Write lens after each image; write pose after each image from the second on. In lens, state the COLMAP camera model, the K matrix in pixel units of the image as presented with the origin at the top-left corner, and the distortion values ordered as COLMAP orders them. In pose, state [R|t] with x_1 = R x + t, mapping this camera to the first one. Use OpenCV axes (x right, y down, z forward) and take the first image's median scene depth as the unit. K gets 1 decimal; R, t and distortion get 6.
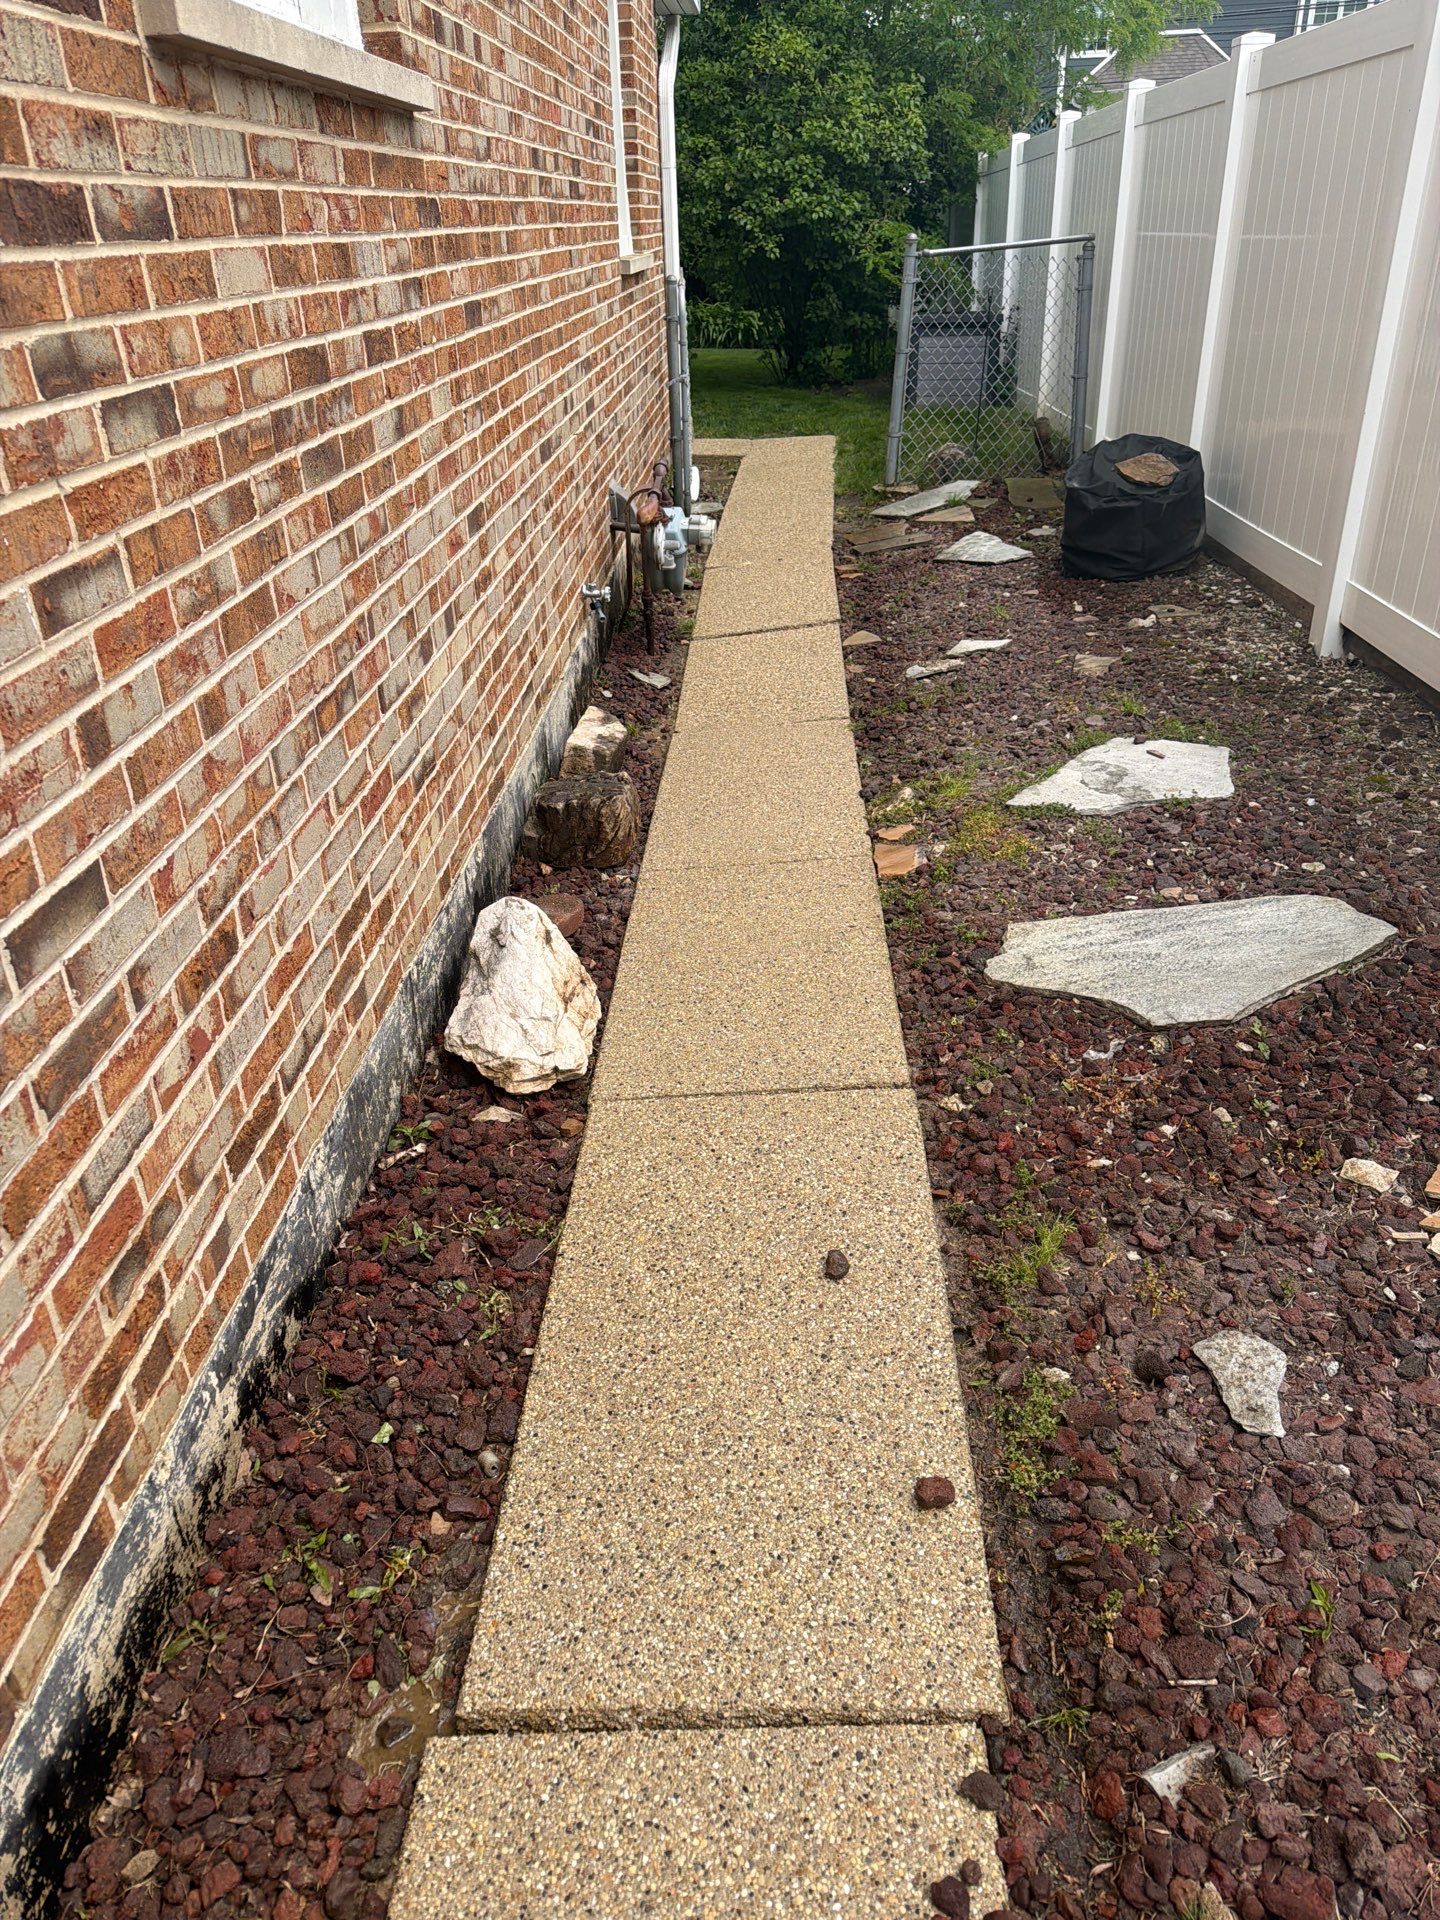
lens RADIAL K [[1375.5, 0, 719.9], [0, 1375.5, 950.3], [0, 0, 1]] dist [-0.018967, -0.009140]
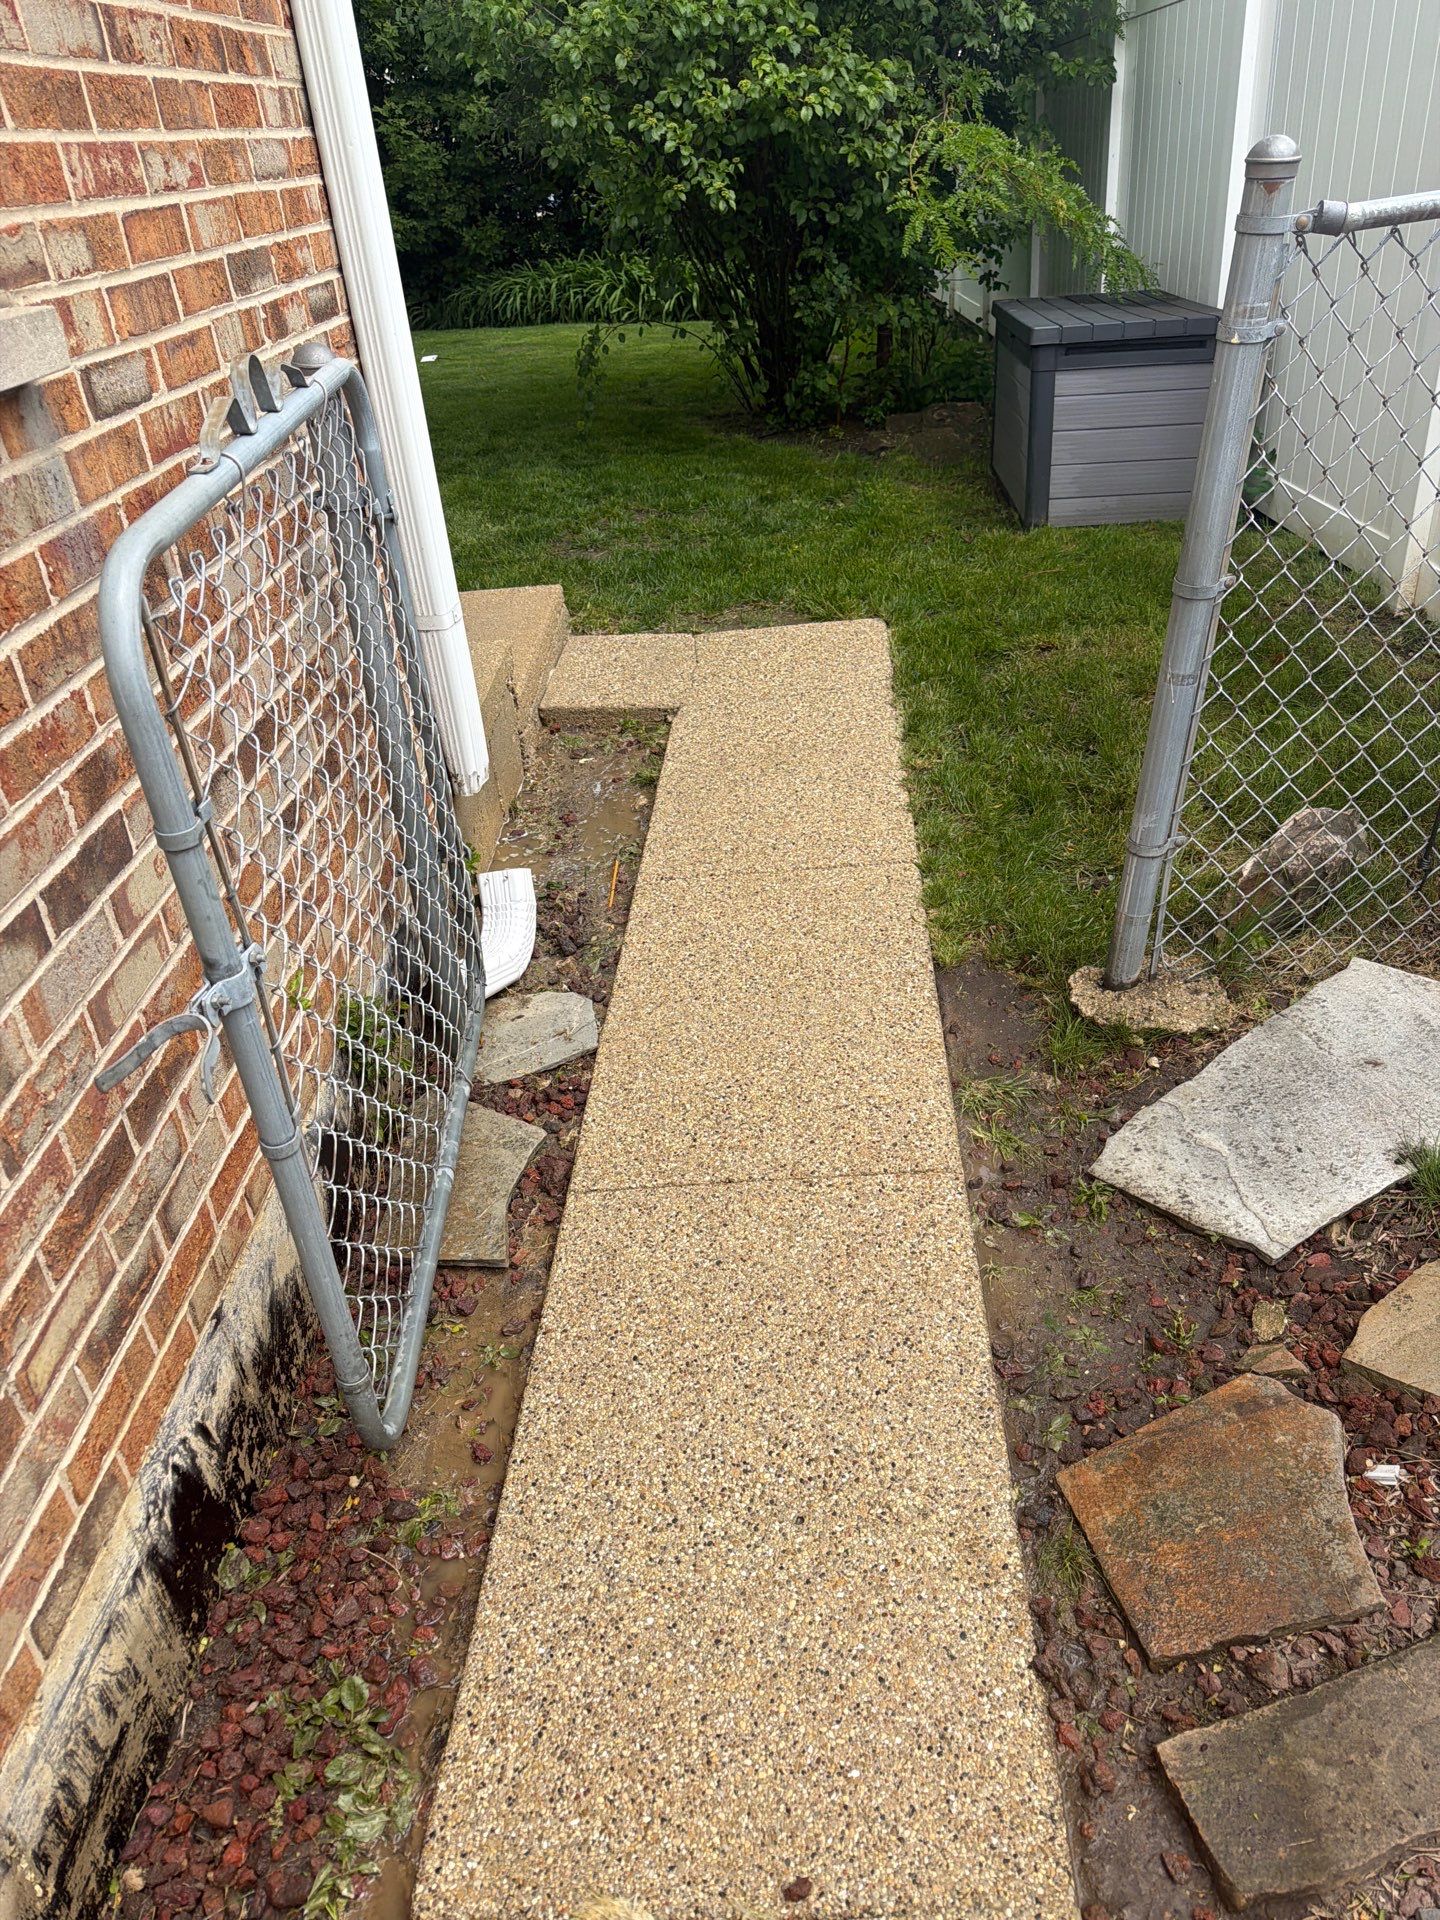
lens RADIAL K [[1332.8, 0, 726.9], [0, 1332.8, 966.7], [0, 0, 1]] dist [-0.011164, -0.010848]
pose [[0.998556, -0.053620, 0.003177, 0.088082], [0.053323, 0.996675, 0.061601, -0.971349], [-0.006469, -0.061342, 0.998096, 1.869152]]
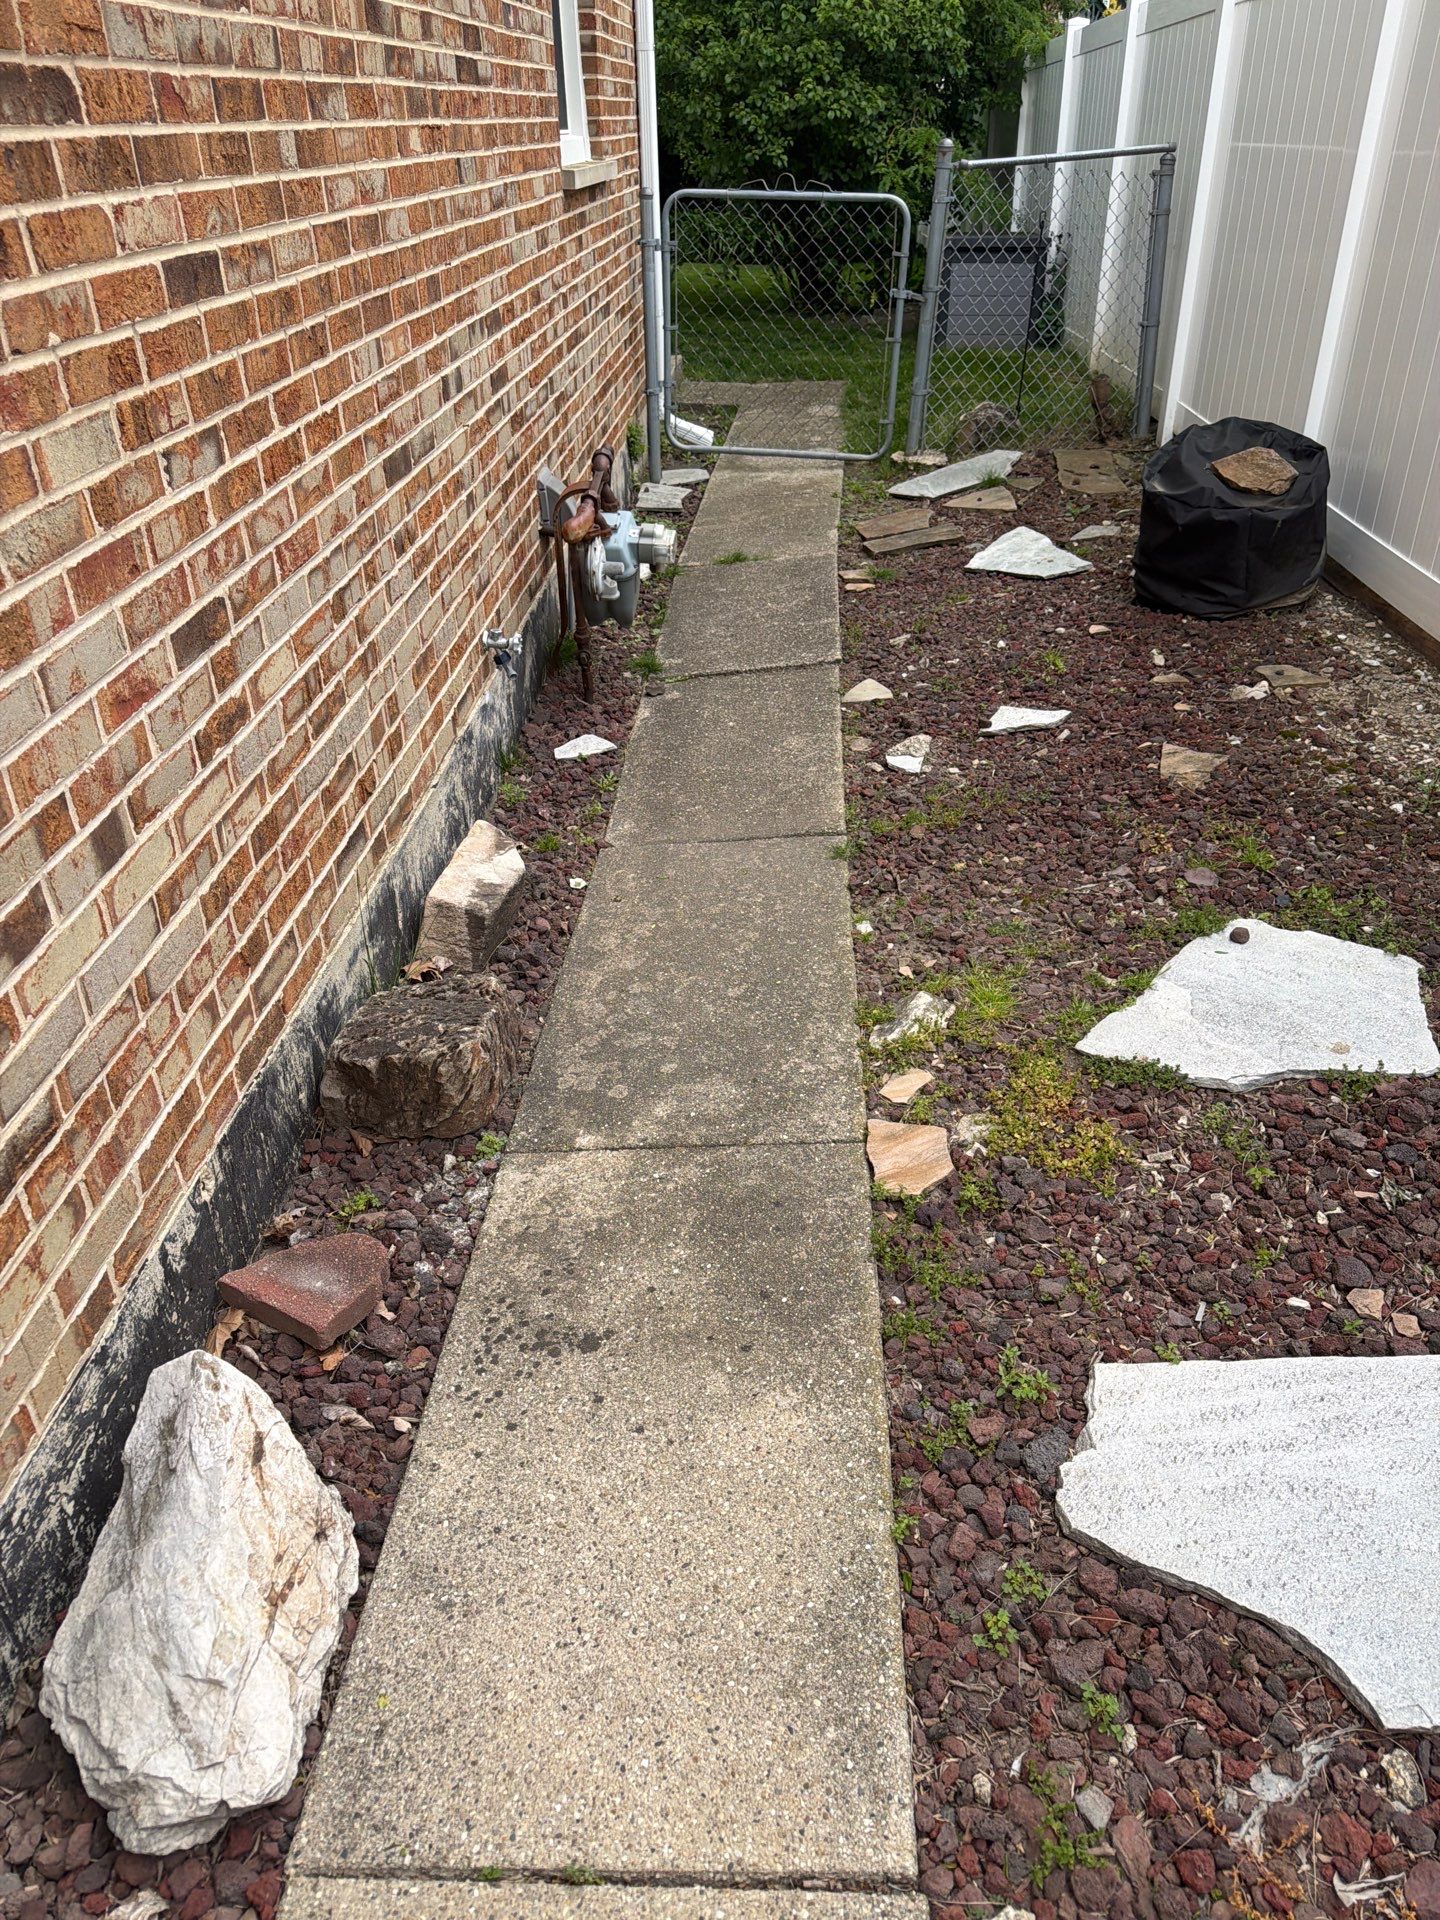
lens RADIAL K [[1523.5, 0, 736.6], [0, 1523.5, 971.5], [0, 0, 1]] dist [0.009451, -0.003384]
pose [[0.999796, 0.015192, 0.013314, 0.025964], [-0.015444, 0.999699, 0.019065, -0.103353], [-0.013020, -0.019267, 0.999730, 0.190004]]
